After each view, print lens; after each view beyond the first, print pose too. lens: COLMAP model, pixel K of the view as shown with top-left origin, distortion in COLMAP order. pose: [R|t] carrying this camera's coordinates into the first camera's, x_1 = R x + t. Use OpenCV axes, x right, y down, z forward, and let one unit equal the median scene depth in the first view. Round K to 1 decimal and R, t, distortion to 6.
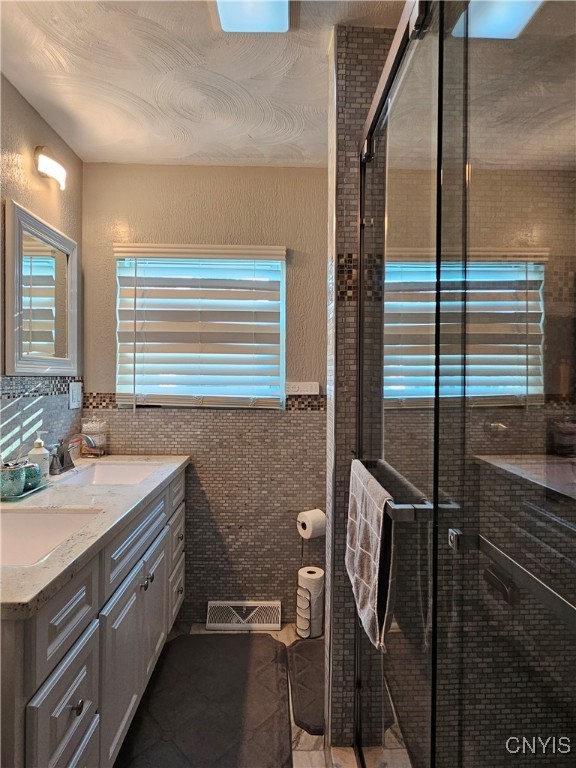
lens RADIAL K [[447.6, 0, 291.3], [0, 447.6, 382.8], [0, 0, 1]] dist [0.001267, -0.002111]
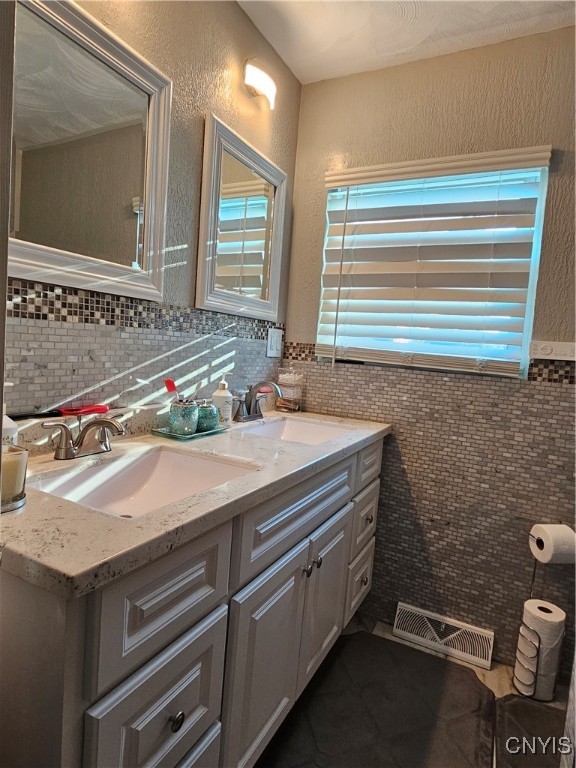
lens RADIAL K [[447.6, 0, 291.3], [0, 447.6, 382.8], [0, 0, 1]] dist [0.001267, -0.002111]
pose [[0.875951, 0.090905, -0.473758, -0.003983], [-0.067758, 0.995533, 0.065742, 0.044908], [0.477618, -0.025485, 0.878198, 0.190774]]
